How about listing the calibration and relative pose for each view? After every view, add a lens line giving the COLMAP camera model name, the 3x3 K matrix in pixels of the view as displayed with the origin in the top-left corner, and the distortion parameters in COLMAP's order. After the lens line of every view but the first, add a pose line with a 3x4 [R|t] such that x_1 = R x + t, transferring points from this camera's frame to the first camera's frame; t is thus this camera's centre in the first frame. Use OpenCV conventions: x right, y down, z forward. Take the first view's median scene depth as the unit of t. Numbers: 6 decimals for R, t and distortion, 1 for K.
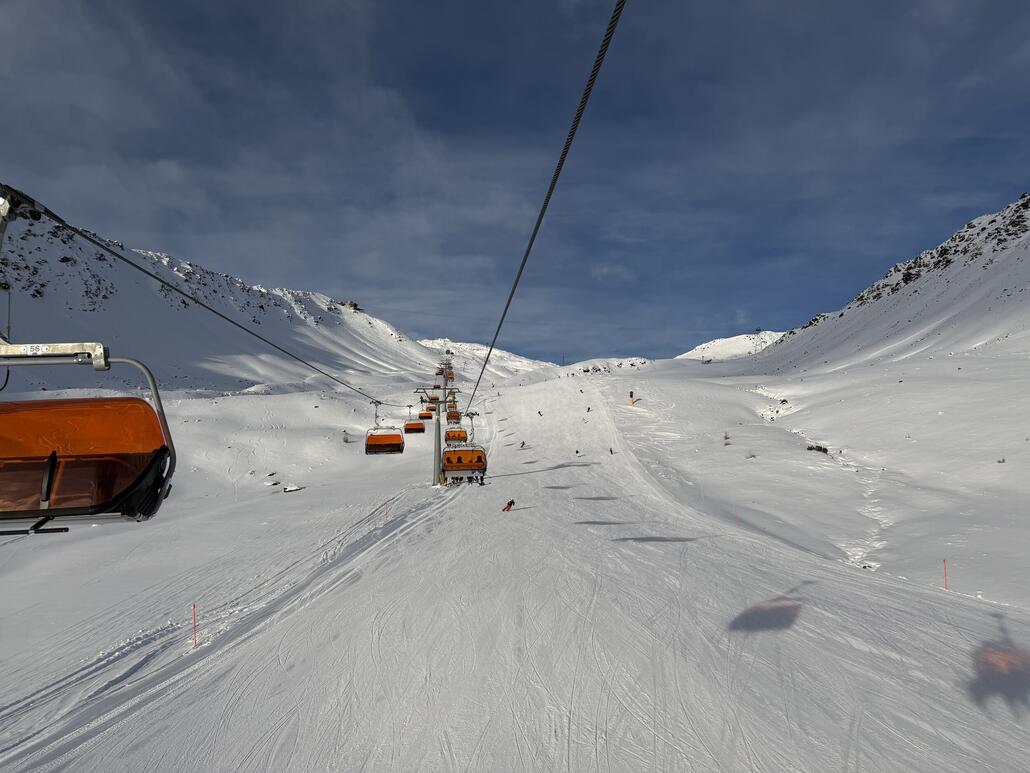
lens RADIAL K [[729.4, 0, 503.9], [0, 729.4, 388.1], [0, 0, 1]] dist [0.026041, -0.024203]
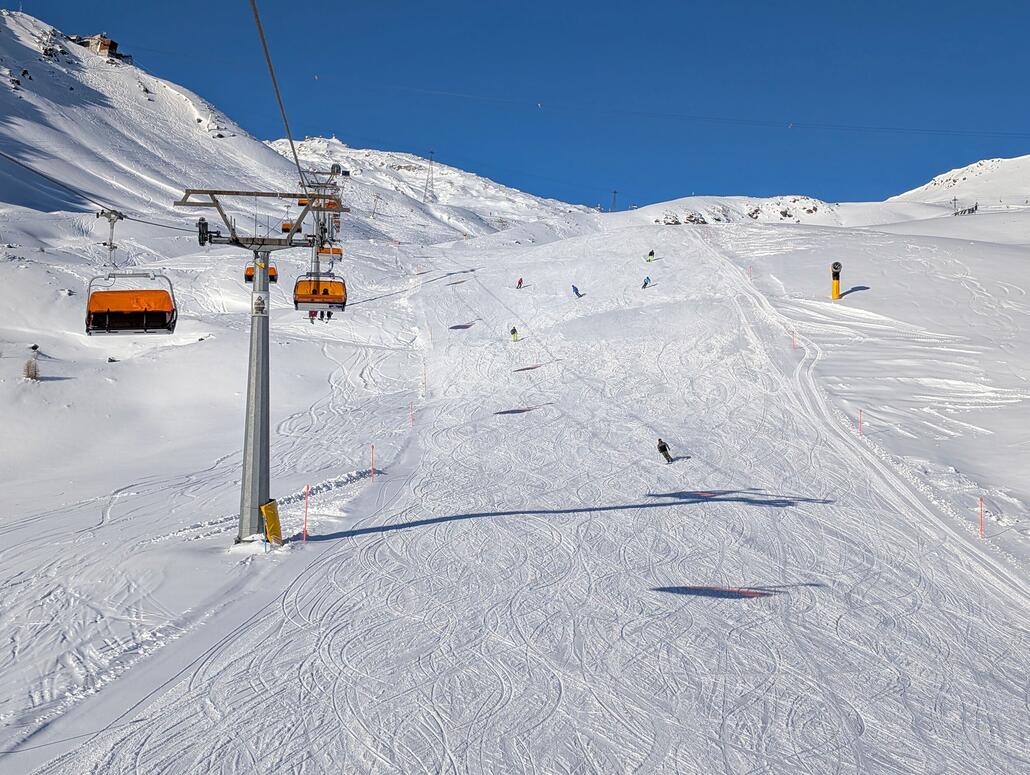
lens RADIAL K [[1569.7, 0, 514.9], [0, 1569.7, 387.0], [0, 0, 1]] dist [-0.003695, 0.000000]
pose [[0.998829, 0.032175, 0.036138, -0.005148], [-0.034682, 0.996871, 0.071025, 0.010071], [-0.033740, -0.072196, 0.996820, 0.143450]]
